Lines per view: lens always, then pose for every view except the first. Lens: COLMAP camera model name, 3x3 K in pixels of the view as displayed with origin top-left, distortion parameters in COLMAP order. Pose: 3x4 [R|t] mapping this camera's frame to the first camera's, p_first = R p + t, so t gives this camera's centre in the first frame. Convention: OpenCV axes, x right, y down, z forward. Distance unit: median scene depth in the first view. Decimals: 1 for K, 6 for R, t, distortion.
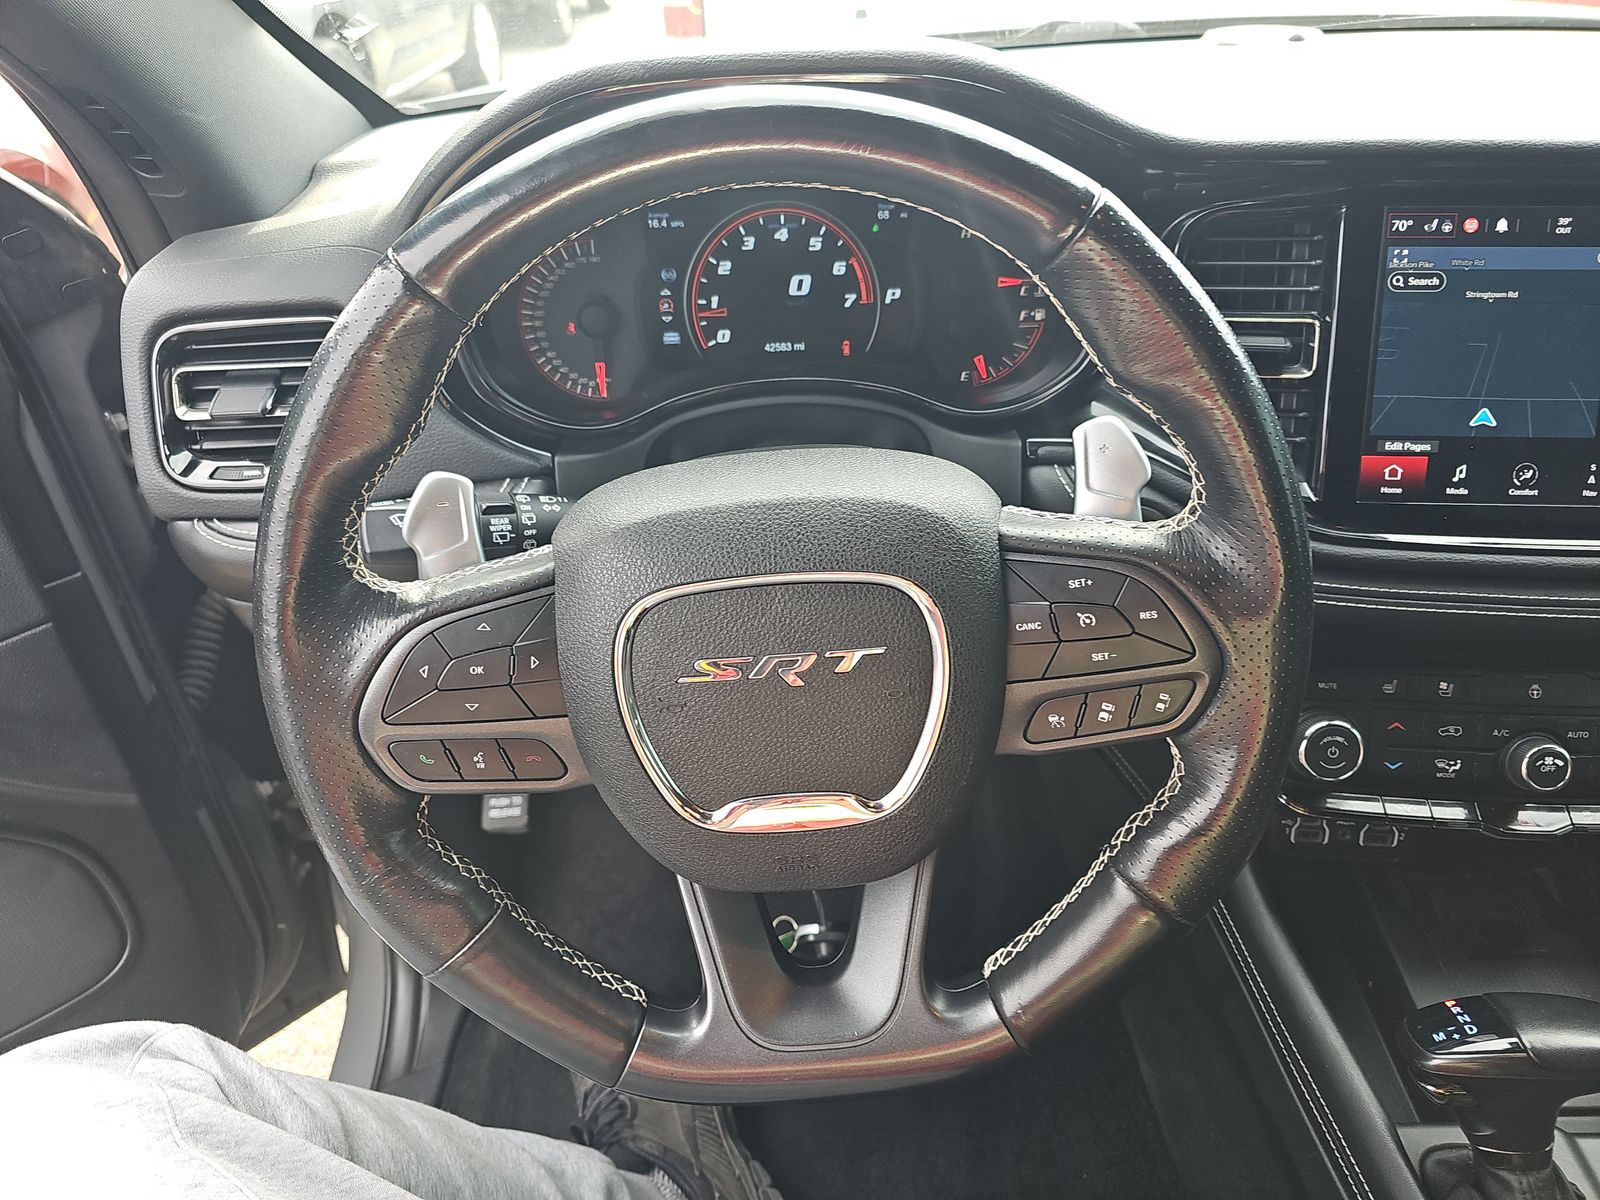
lens RADIAL K [[1235.0, 0, 800.0], [0, 1235.0, 600.0], [0, 0, 1]] dist [0.042278, -0.077147]
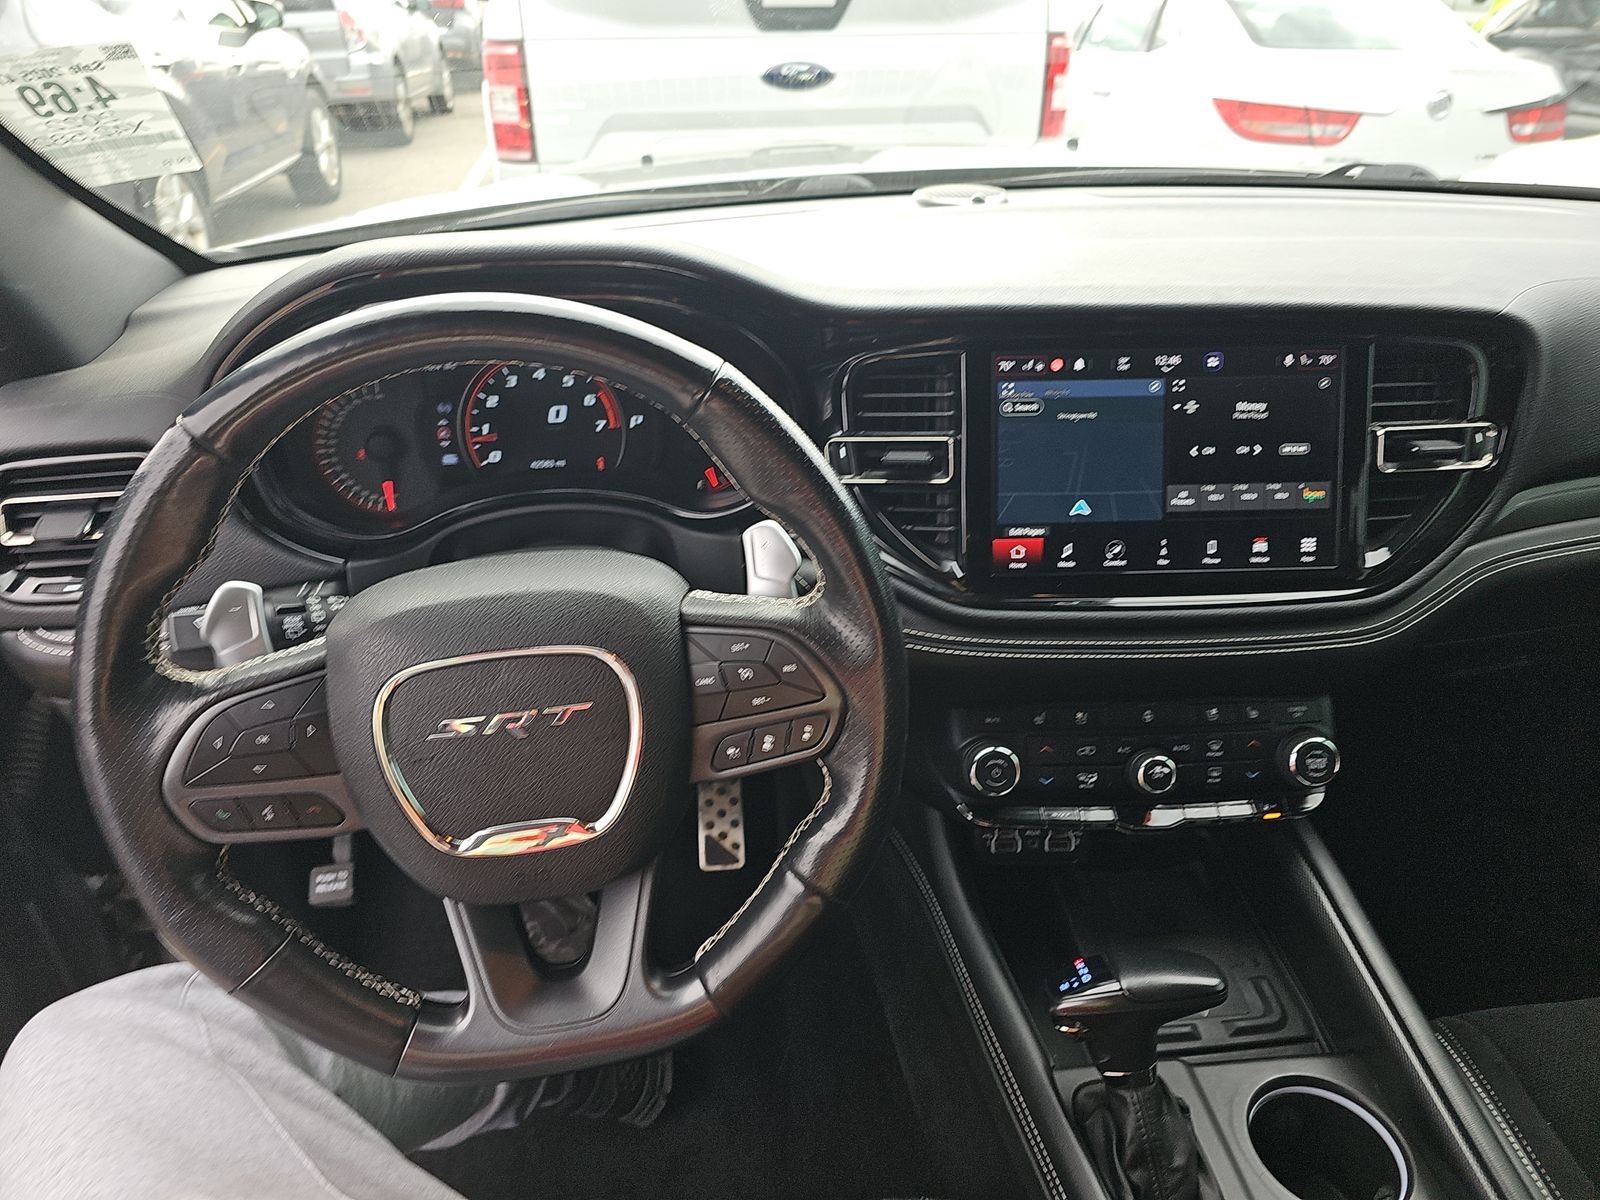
lens RADIAL K [[1169.1, 0, 800.0], [0, 1169.1, 600.0], [0, 0, 1]] dist [0.053613, -0.080273]
pose [[0.990365, -0.041911, 0.131988, 0.092046], [0.050343, 0.996855, -0.061210, 0.011744], [-0.129008, 0.067265, 0.989360, -0.189077]]
